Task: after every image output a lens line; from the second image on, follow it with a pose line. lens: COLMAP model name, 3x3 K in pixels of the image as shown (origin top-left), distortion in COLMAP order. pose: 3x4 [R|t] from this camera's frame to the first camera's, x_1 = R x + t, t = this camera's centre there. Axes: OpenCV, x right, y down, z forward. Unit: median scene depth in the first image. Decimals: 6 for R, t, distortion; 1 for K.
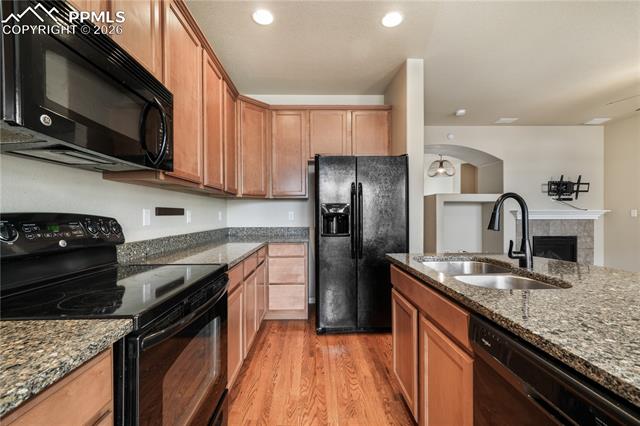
lens RADIAL K [[272.9, 0, 317.4], [0, 272.9, 215.8], [0, 0, 1]] dist [0.003532, -0.000622]
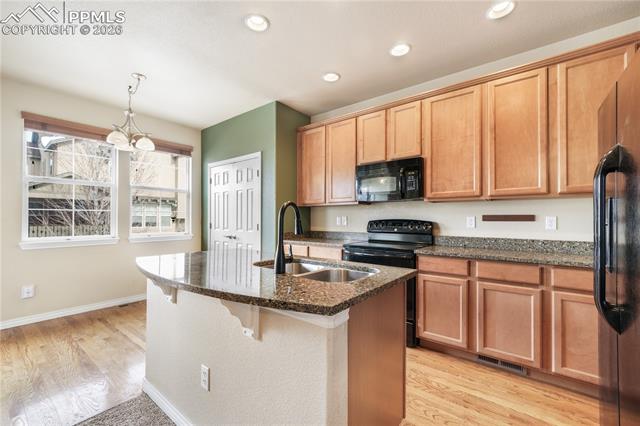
lens RADIAL K [[272.9, 0, 323.7], [0, 272.9, 217.7], [0, 0, 1]] dist [0.003532, -0.000622]
pose [[-0.621276, 0.000159, -0.783591, 0.422631], [-0.002242, 0.999996, 0.001980, -0.007559], [0.783588, 0.002987, -0.621273, 0.518816]]
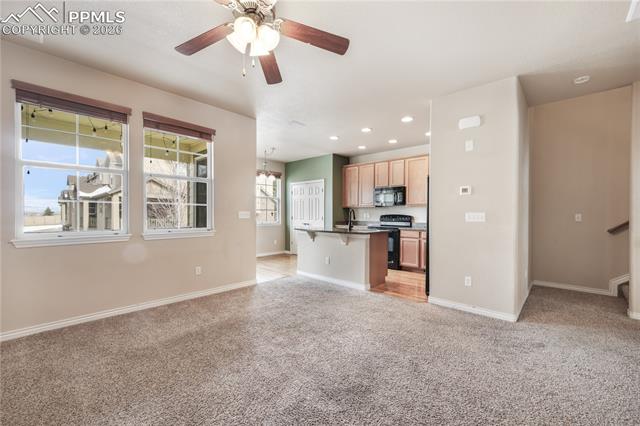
lens RADIAL K [[259.2, 0, 323.9], [0, 259.2, 216.6], [0, 0, 1]] dist [-0.009447, 0.000030]
pose [[-0.687256, 0.007709, -0.726374, 0.960184], [-0.005607, 0.999858, 0.015917, -0.011306], [0.726394, 0.015012, -0.687115, 0.871825]]
